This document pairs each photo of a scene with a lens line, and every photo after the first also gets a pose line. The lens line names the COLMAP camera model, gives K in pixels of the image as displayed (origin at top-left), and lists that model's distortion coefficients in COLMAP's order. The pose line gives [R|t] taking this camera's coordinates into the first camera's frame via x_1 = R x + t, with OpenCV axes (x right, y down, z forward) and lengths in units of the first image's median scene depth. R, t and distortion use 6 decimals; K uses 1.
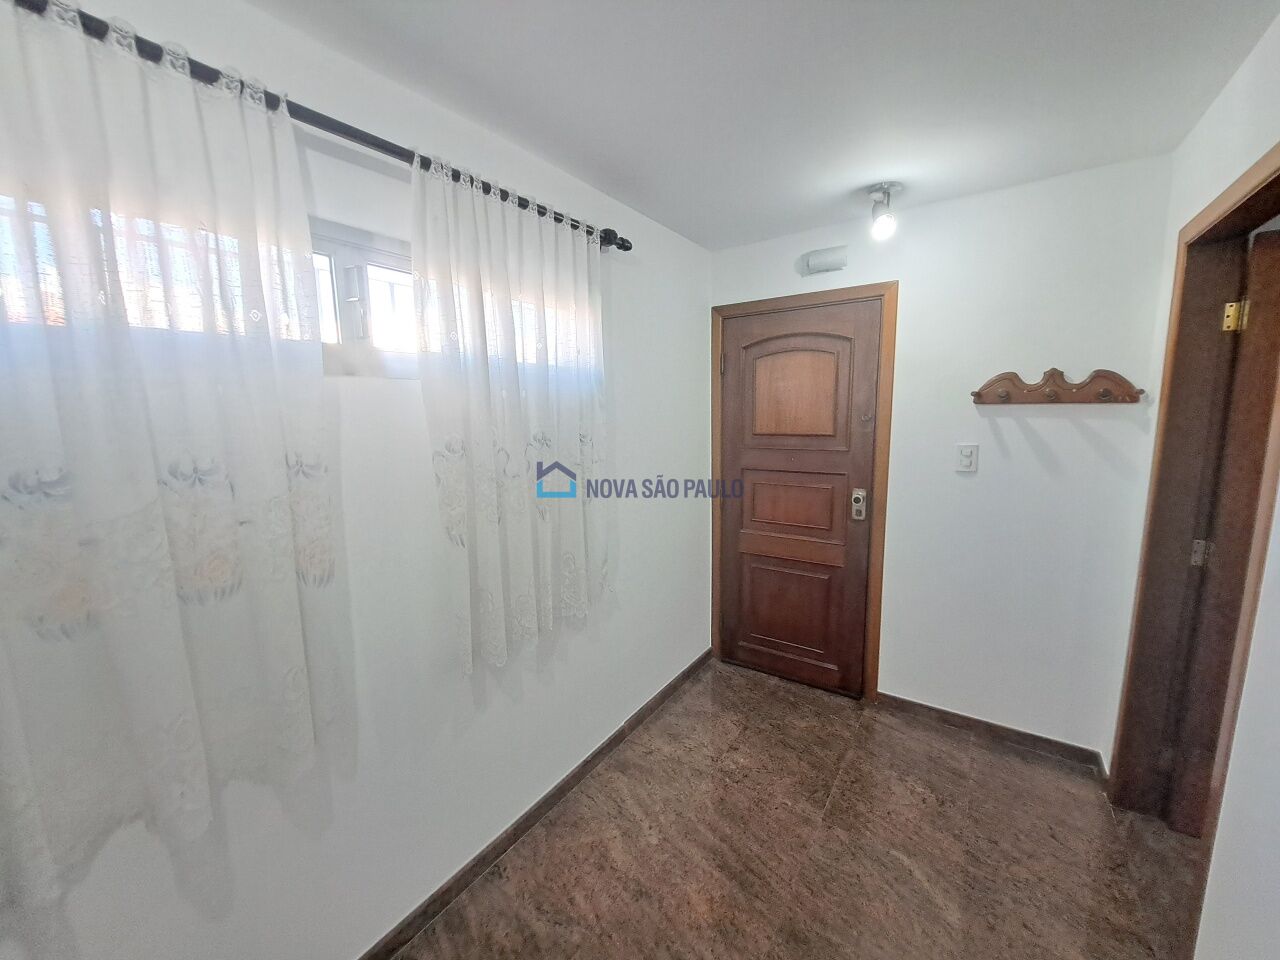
lens RADIAL K [[514.8, 0, 638.6], [0, 514.8, 479.0], [0, 0, 1]] dist [-0.014626, -0.000589]
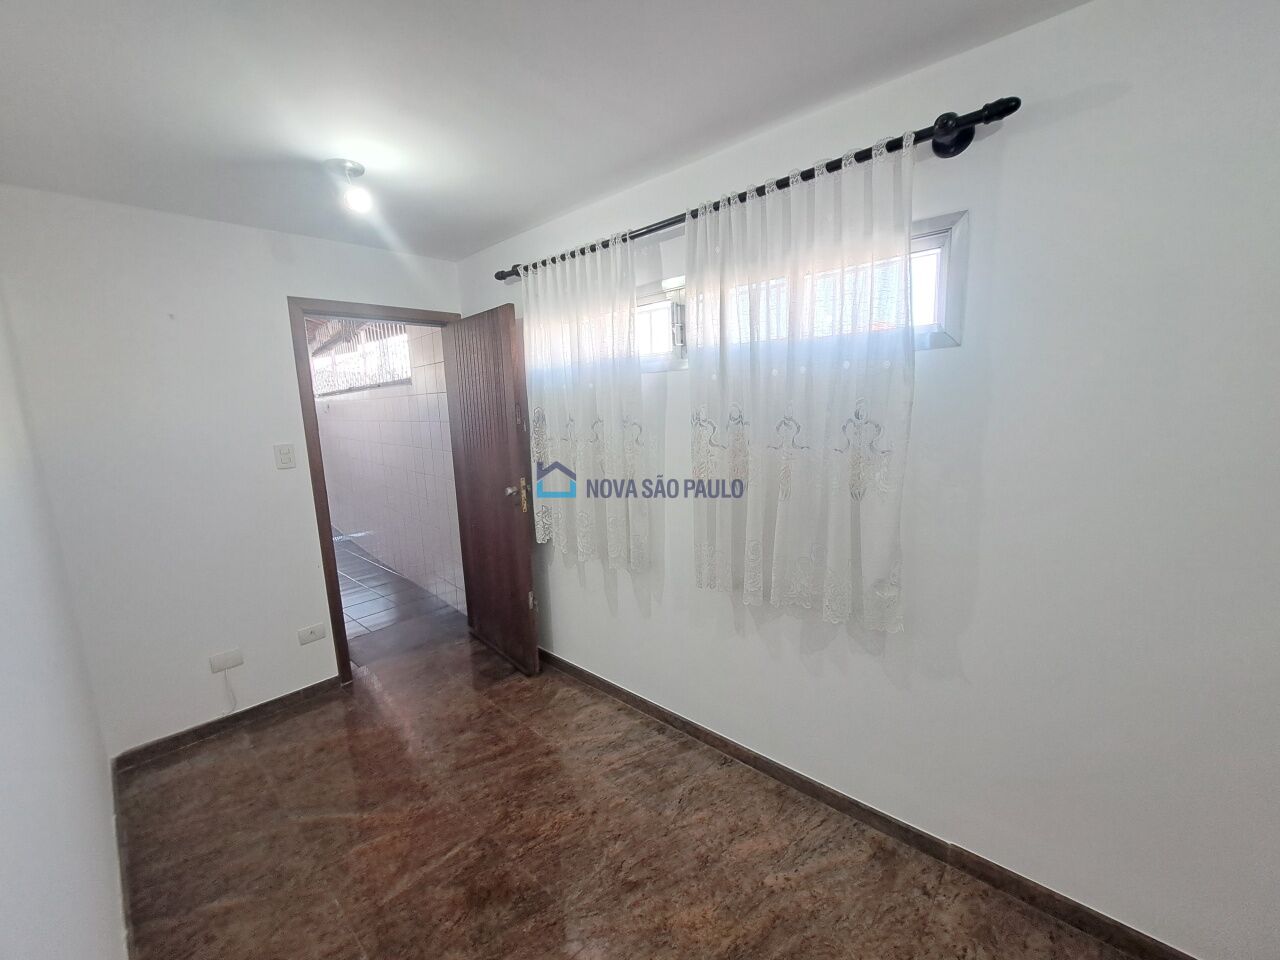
lens RADIAL K [[514.8, 0, 643.4], [0, 514.8, 483.4], [0, 0, 1]] dist [-0.014626, -0.000589]
pose [[-0.148161, 0.158483, -0.976182, 0.889304], [-0.115511, 0.977547, 0.176236, -0.088657], [0.982194, 0.138871, -0.126528, 0.897141]]
